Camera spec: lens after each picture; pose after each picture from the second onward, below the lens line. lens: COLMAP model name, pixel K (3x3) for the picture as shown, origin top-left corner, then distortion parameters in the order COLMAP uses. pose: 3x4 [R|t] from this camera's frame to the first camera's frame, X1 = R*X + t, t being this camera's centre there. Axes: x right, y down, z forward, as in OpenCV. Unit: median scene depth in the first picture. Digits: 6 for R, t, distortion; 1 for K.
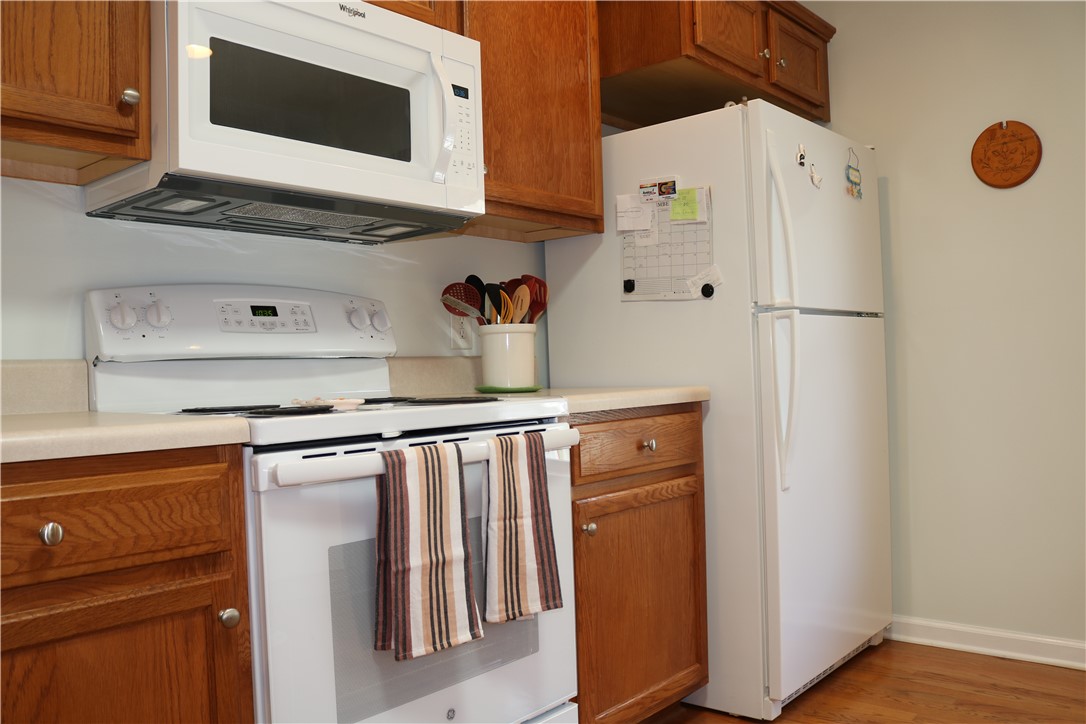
lens RADIAL K [[907.9, 0, 541.6], [0, 907.9, 361.3], [0, 0, 1]] dist [-0.151253, 0.129625]
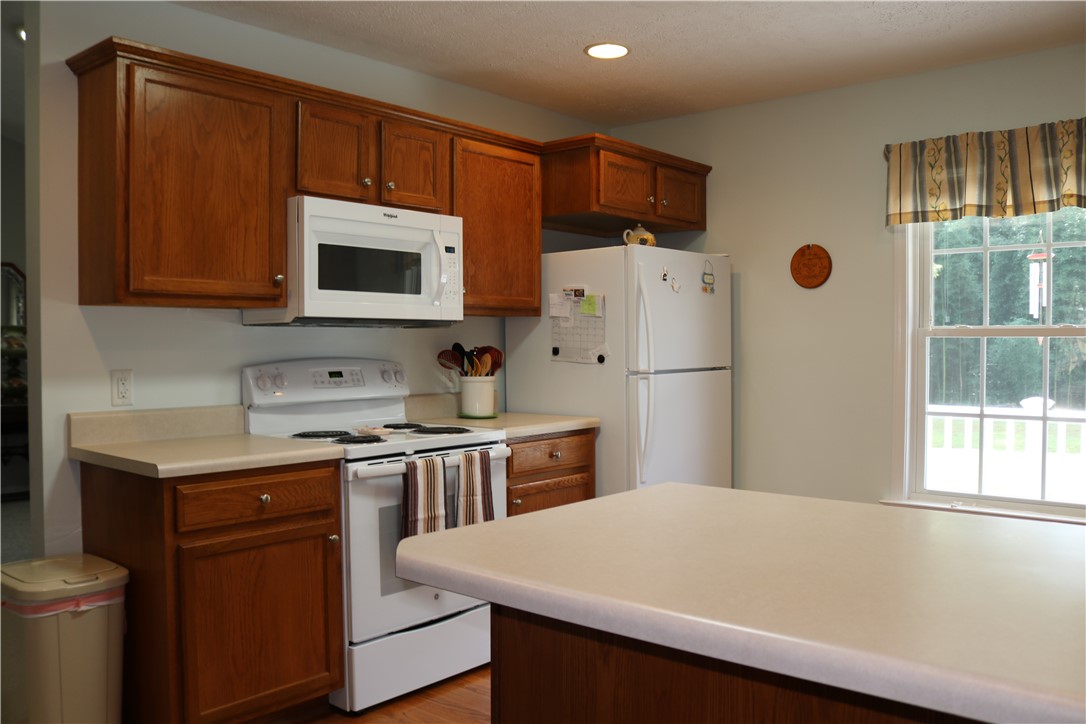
lens RADIAL K [[907.9, 0, 541.5], [0, 907.9, 364.9], [0, 0, 1]] dist [-0.151253, 0.129625]
pose [[0.999663, 0.025816, 0.002825, 0.086007], [-0.025894, 0.999128, 0.032760, -0.140628], [-0.001977, -0.032822, 0.999459, -0.749112]]
